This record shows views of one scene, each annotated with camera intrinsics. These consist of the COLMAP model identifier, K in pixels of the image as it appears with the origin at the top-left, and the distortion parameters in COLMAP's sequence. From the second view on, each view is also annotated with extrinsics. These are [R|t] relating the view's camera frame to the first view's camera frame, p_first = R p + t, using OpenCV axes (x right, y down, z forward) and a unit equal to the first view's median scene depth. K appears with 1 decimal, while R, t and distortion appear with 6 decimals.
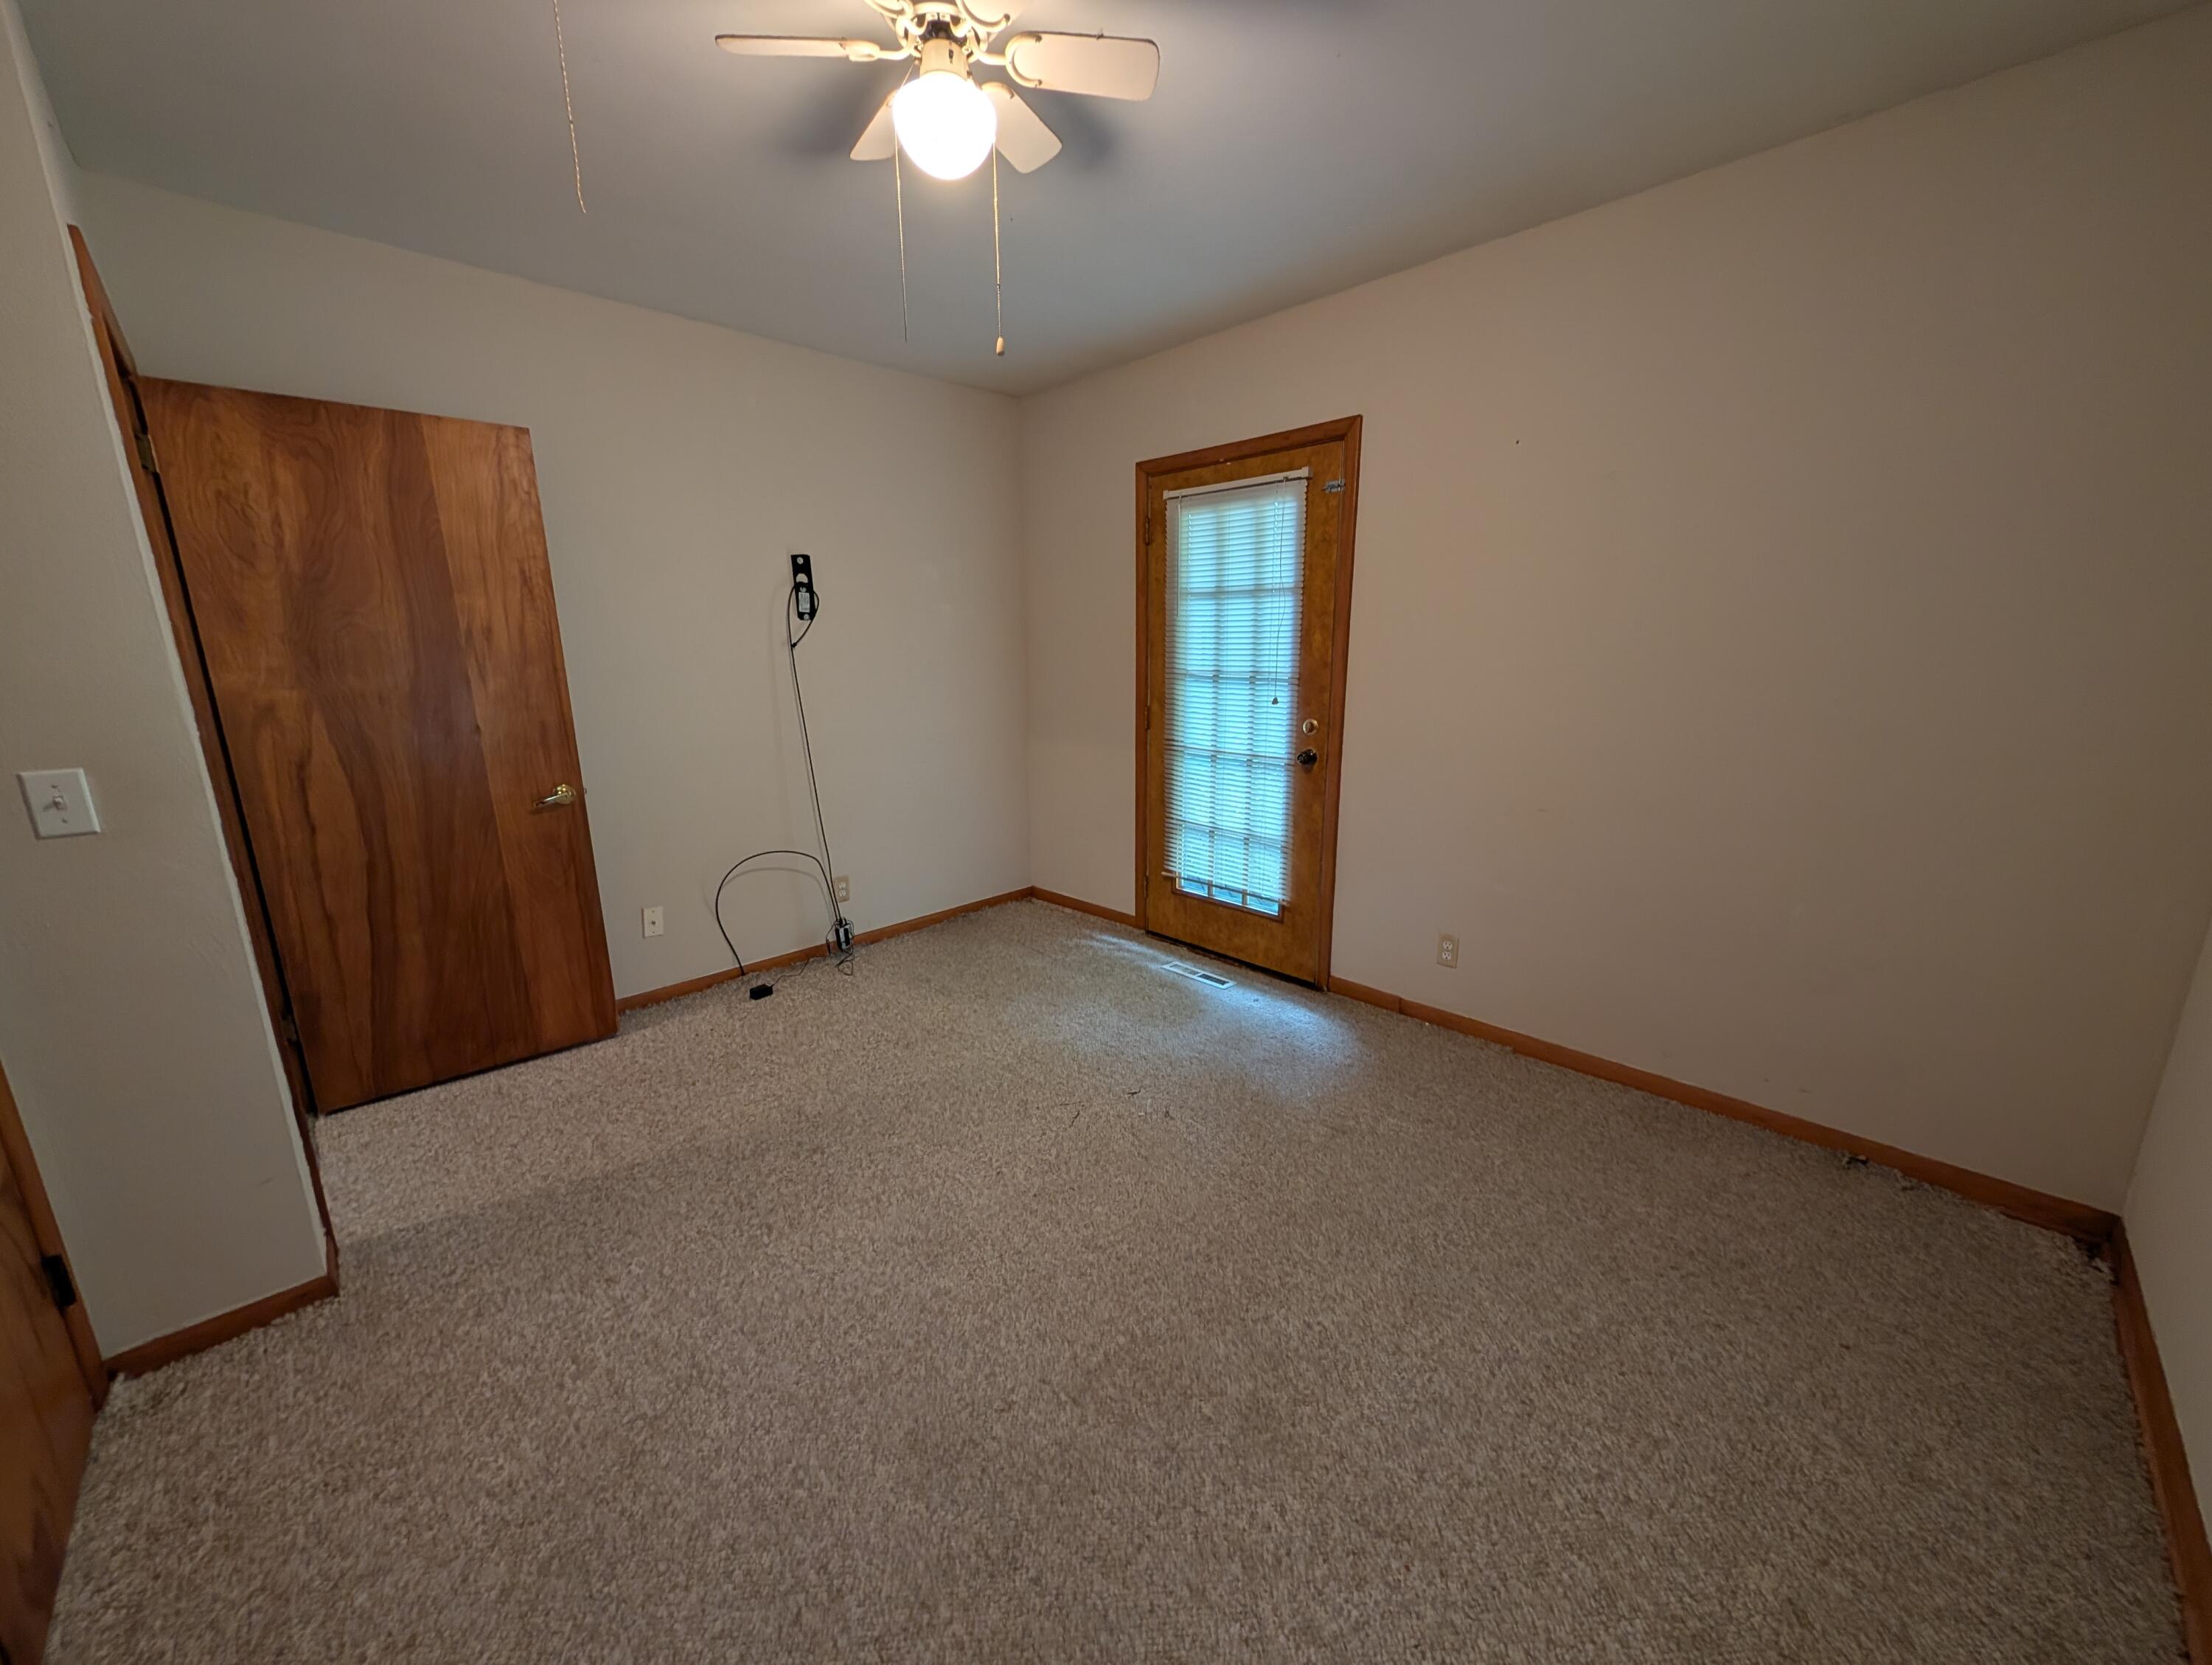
lens RADIAL K [[842.0, 0, 1098.6], [0, 842.0, 840.1], [0, 0, 1]] dist [0.000537, 0.000468]
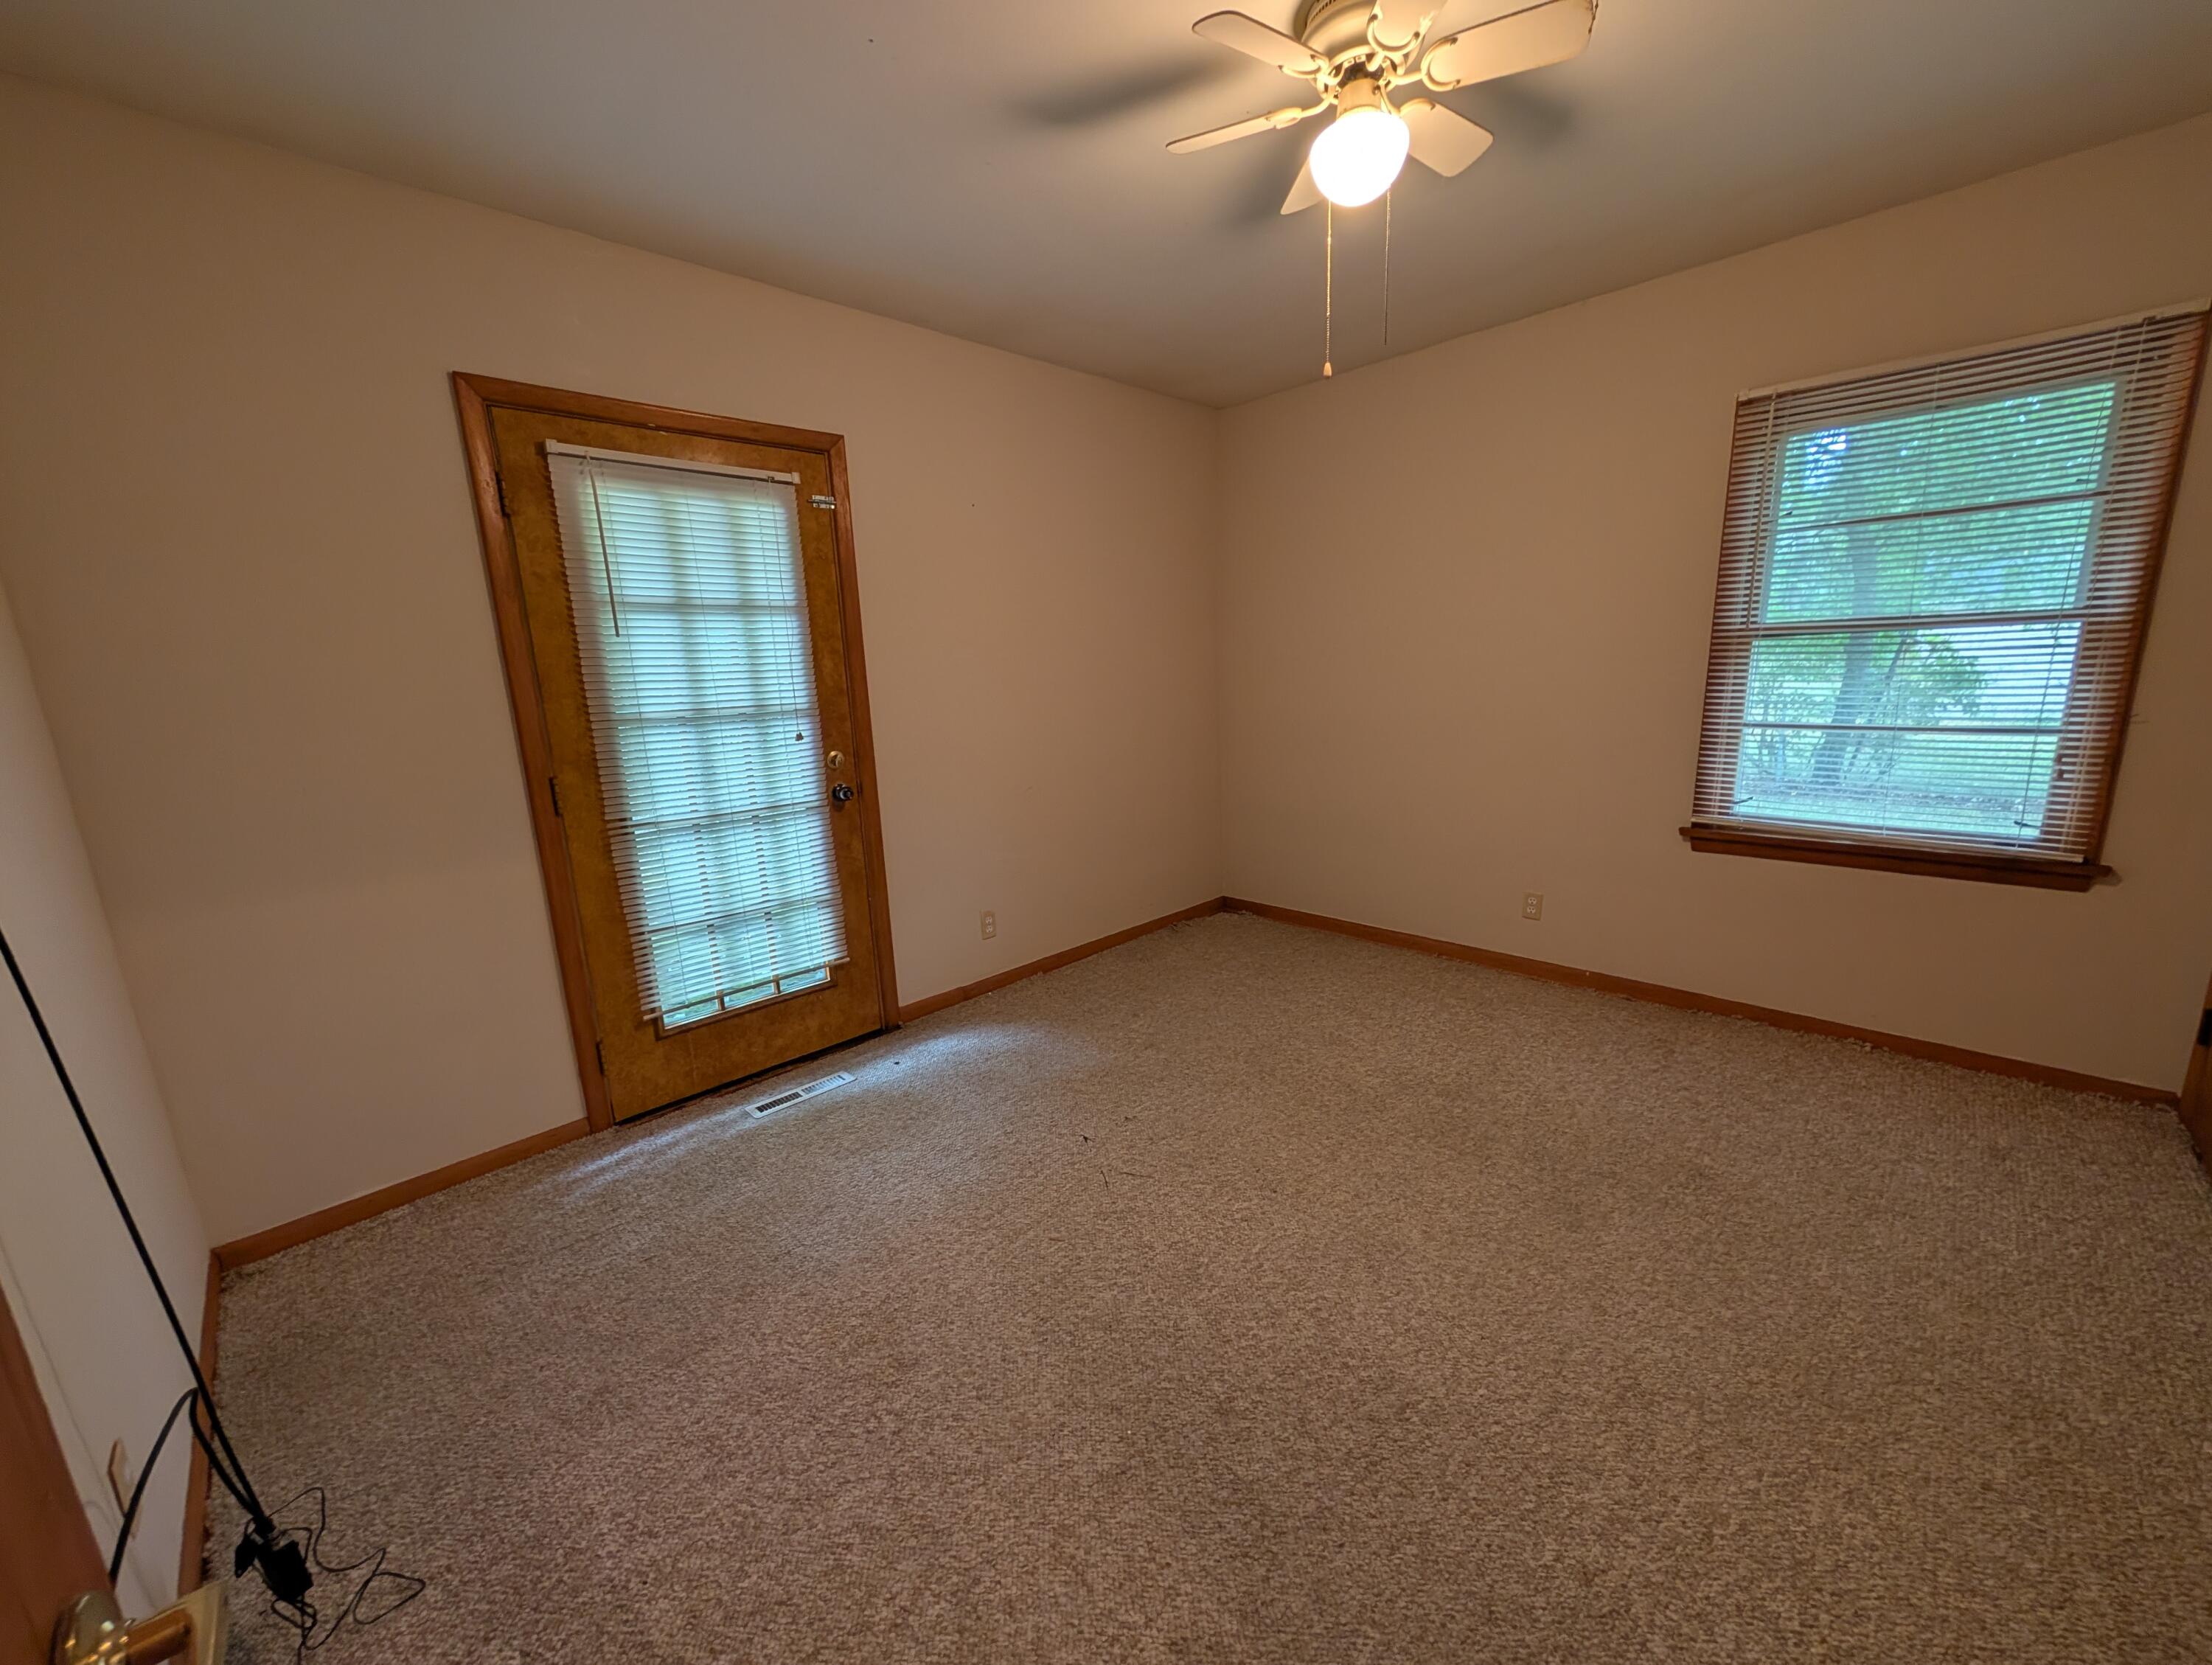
lens RADIAL K [[842.0, 0, 1098.6], [0, 842.0, 840.1], [0, 0, 1]] dist [0.000537, 0.000468]
pose [[0.002287, -0.196010, 0.980599, -0.648151], [0.265864, 0.945429, 0.188360, -0.146220], [-0.964008, 0.260276, 0.054274, 0.686443]]
